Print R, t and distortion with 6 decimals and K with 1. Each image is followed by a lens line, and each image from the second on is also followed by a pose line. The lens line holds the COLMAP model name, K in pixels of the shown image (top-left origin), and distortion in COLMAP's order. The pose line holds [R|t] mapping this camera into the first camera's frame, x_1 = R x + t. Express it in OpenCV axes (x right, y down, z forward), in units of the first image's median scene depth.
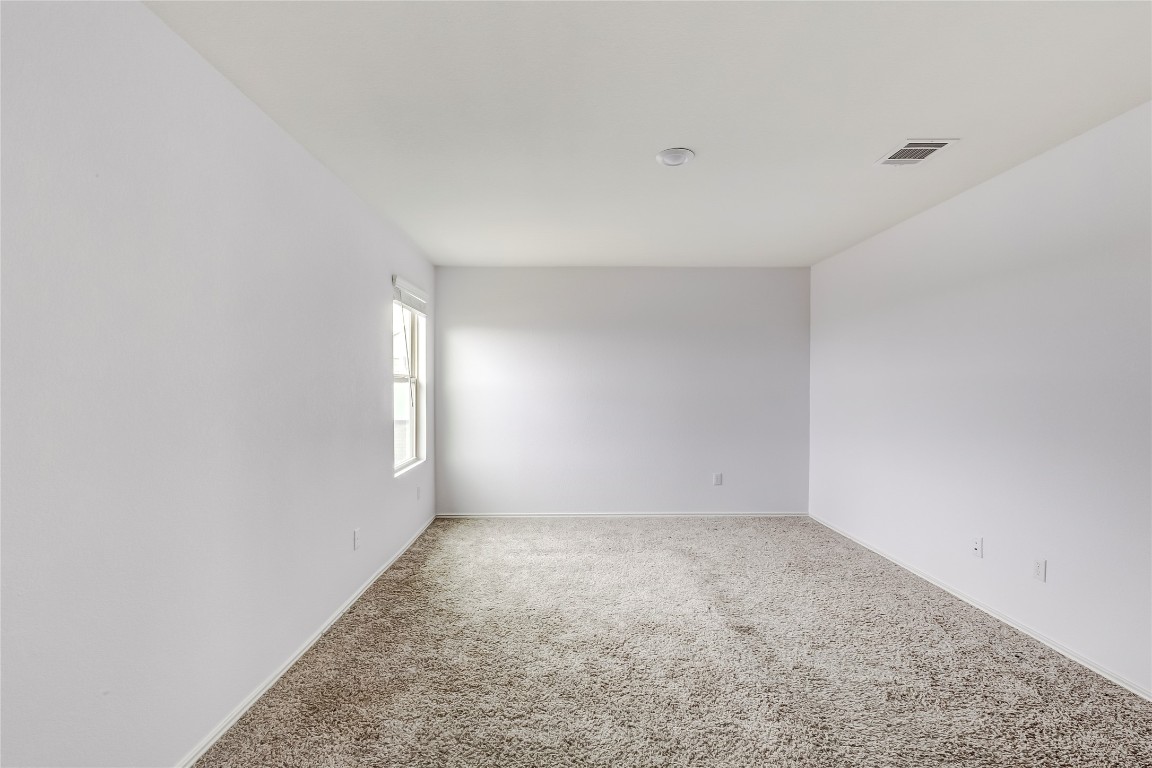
lens RADIAL K [[524.4, 0, 575.7], [0, 524.4, 387.7], [0, 0, 1]] dist [0.003490, 0.000398]
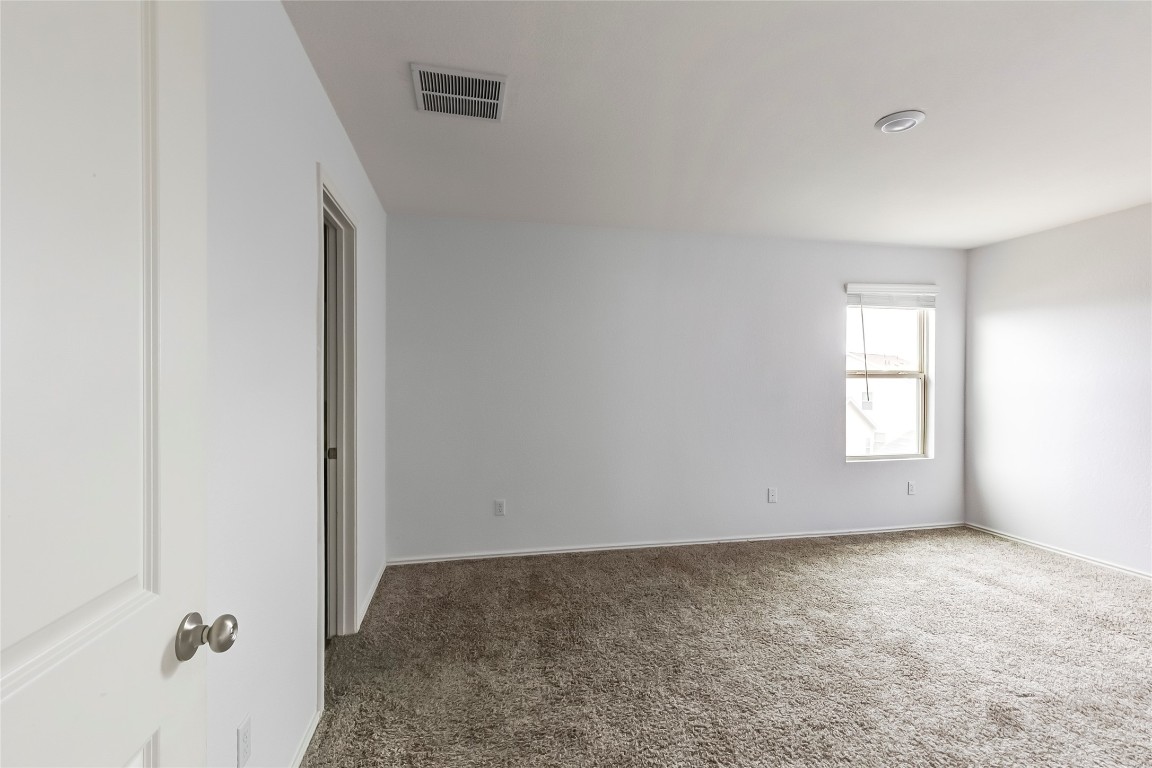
lens RADIAL K [[524.4, 0, 575.7], [0, 524.4, 387.7], [0, 0, 1]] dist [0.003490, 0.000398]
pose [[0.214107, 0.022784, -0.976545, 0.690890], [-0.012269, 0.999712, 0.020635, -0.005972], [0.976733, 0.007563, 0.214324, 0.200025]]
